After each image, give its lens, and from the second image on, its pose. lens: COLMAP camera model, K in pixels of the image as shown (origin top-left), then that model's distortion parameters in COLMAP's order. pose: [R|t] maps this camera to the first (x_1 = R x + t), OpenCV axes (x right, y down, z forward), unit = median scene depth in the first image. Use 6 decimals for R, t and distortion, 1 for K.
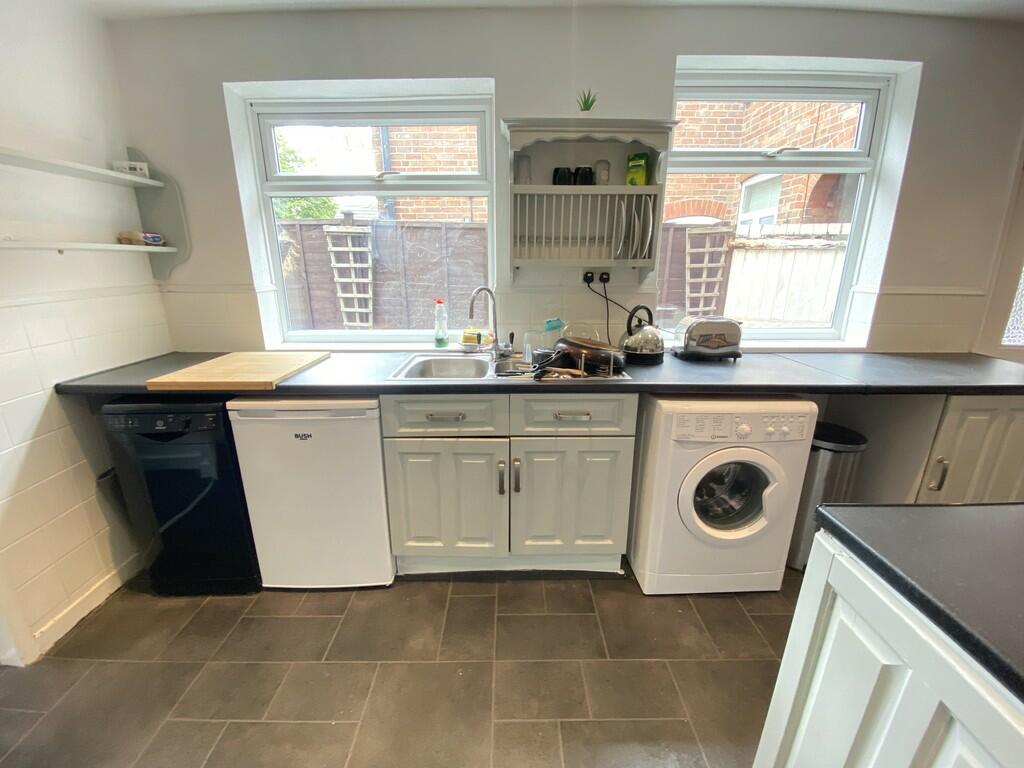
lens RADIAL K [[417.2, 0, 509.3], [0, 417.2, 383.7], [0, 0, 1]] dist [0.031001, -0.024621]
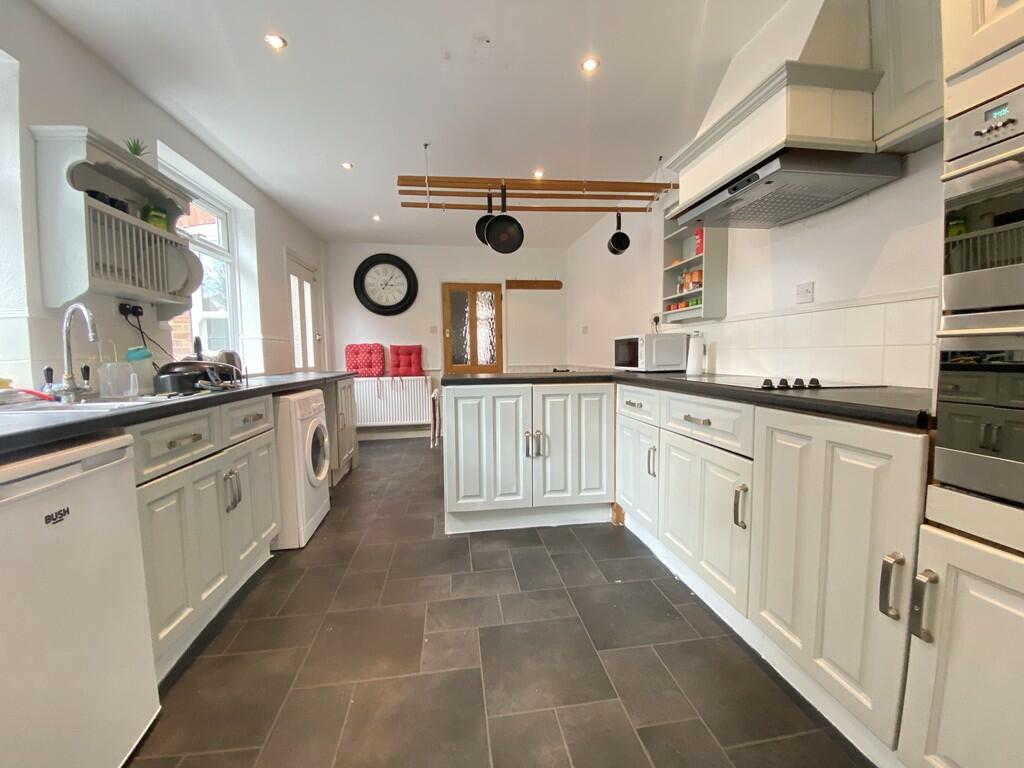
lens RADIAL K [[417.2, 0, 509.3], [0, 417.2, 383.7], [0, 0, 1]] dist [0.031001, -0.024621]
pose [[-0.128850, -0.068840, 0.989272, -0.967681], [0.286163, 0.952568, 0.103558, 0.060763], [-0.949478, 0.296436, -0.103039, 0.359831]]
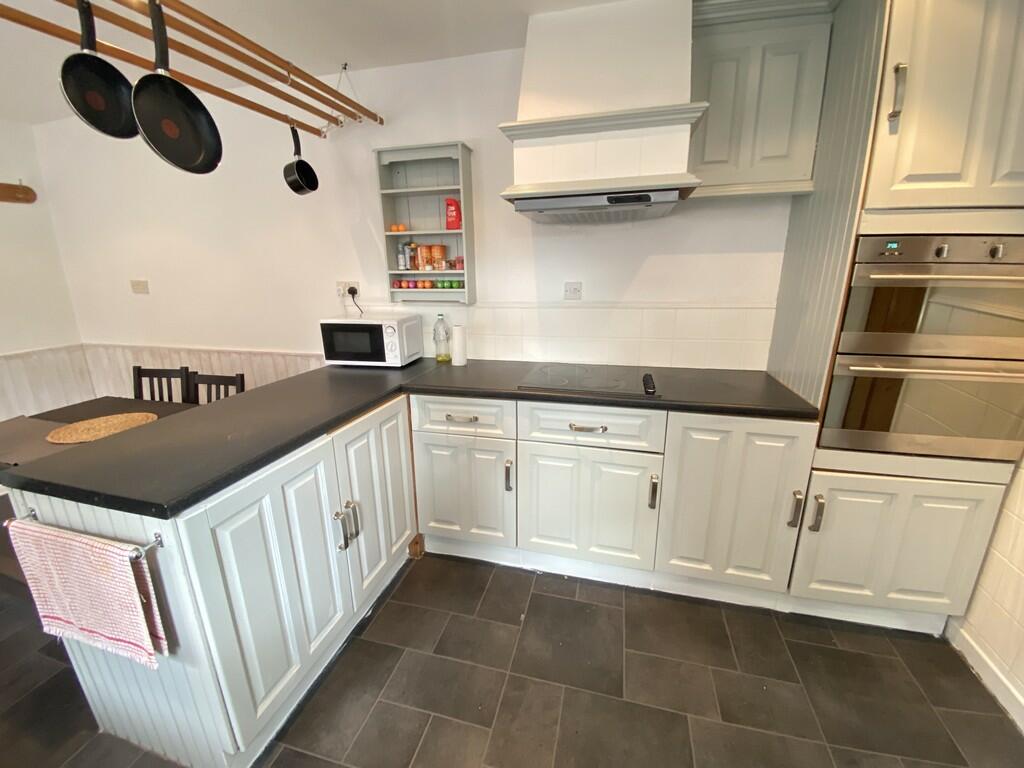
lens RADIAL K [[410.3, 0, 510.0], [0, 410.3, 384.6], [0, 0, 1]] dist [0.027259, -0.023286]
pose [[-0.965201, -0.063325, 0.253726, -0.188892], [0.077266, 0.857863, 0.508037, -0.212285], [-0.249834, 0.509962, -0.823117, 0.647139]]
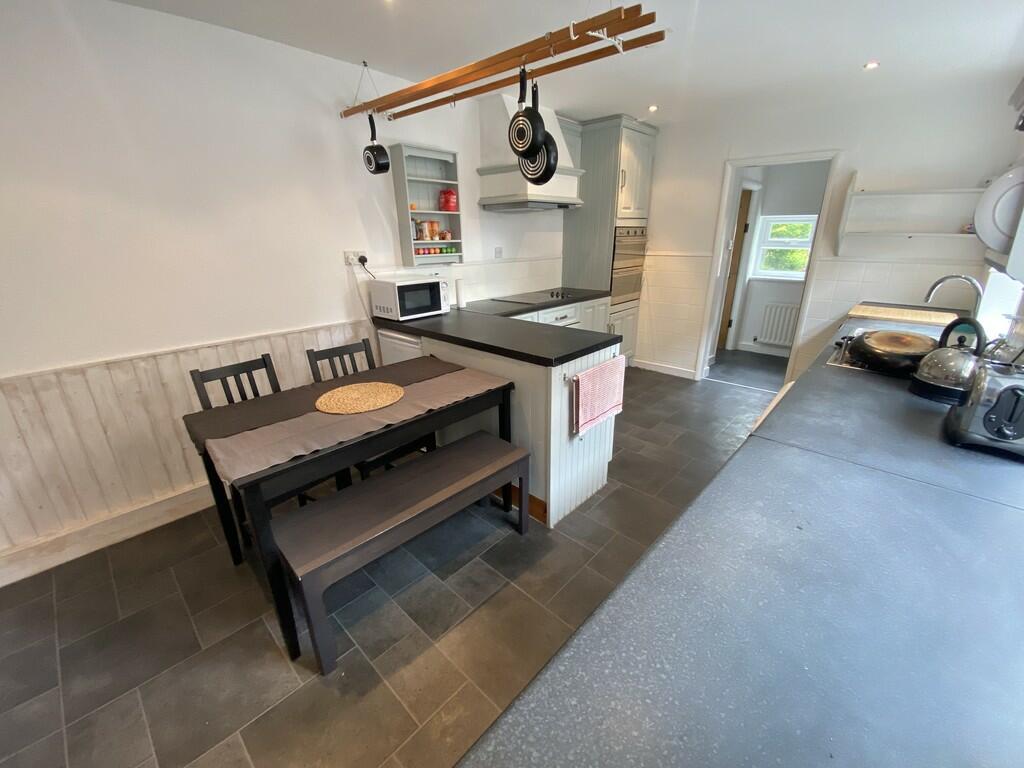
lens RADIAL K [[417.2, 0, 509.3], [0, 417.2, 383.7], [0, 0, 1]] dist [0.031001, -0.024621]
pose [[-0.693712, 0.244535, -0.677470, 1.400935], [-0.187583, 0.846801, 0.497736, -0.305517], [0.695396, 0.472368, -0.541565, 0.915511]]
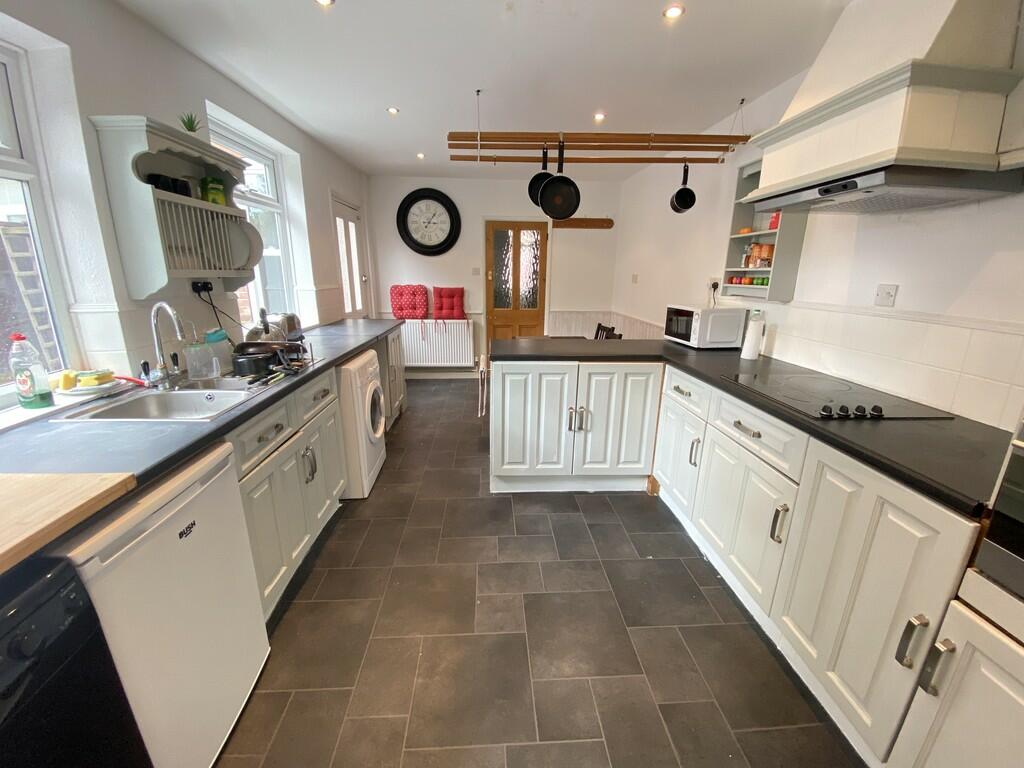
lens RADIAL K [[417.2, 0, 509.3], [0, 417.2, 383.7], [0, 0, 1]] dist [0.031001, -0.024621]
pose [[-0.041454, -0.263155, 0.963863, -0.963120], [0.263207, 0.927740, 0.264613, -0.123102], [-0.963848, 0.264664, 0.030805, 0.348216]]
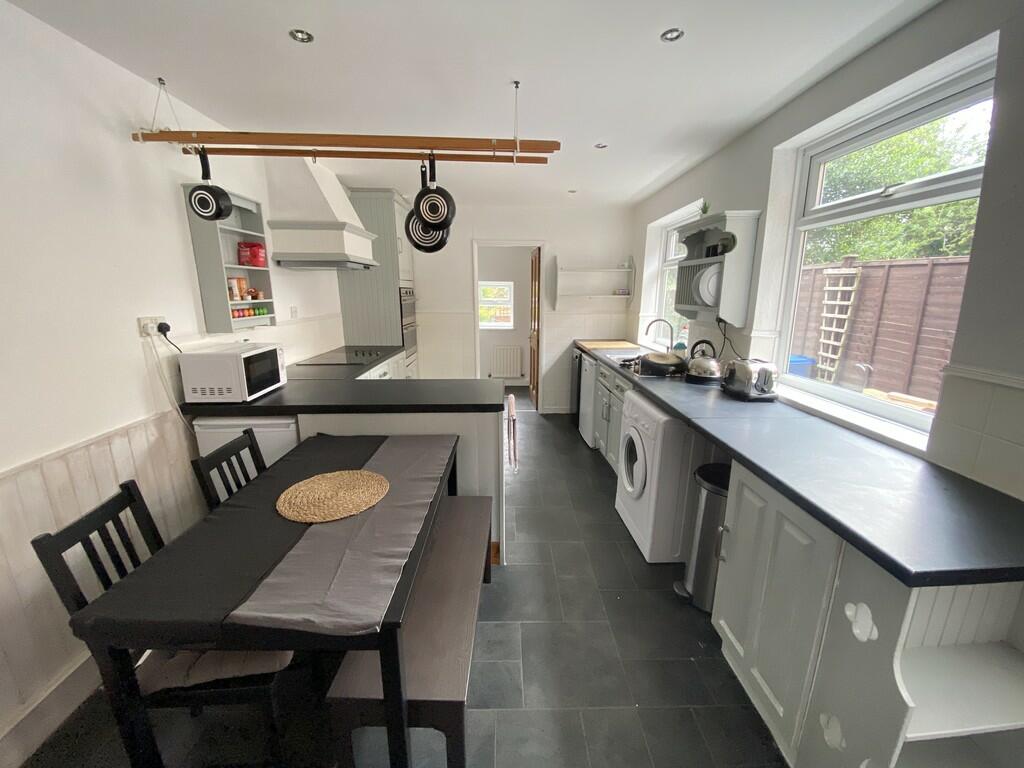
lens RADIAL K [[410.3, 0, 510.0], [0, 410.3, 384.6], [0, 0, 1]] dist [0.027259, -0.023286]
pose [[0.004891, 0.221222, -0.975211, 1.703252], [-0.274499, 0.938058, 0.211418, -0.167279], [0.961575, 0.266661, 0.065313, 0.354951]]
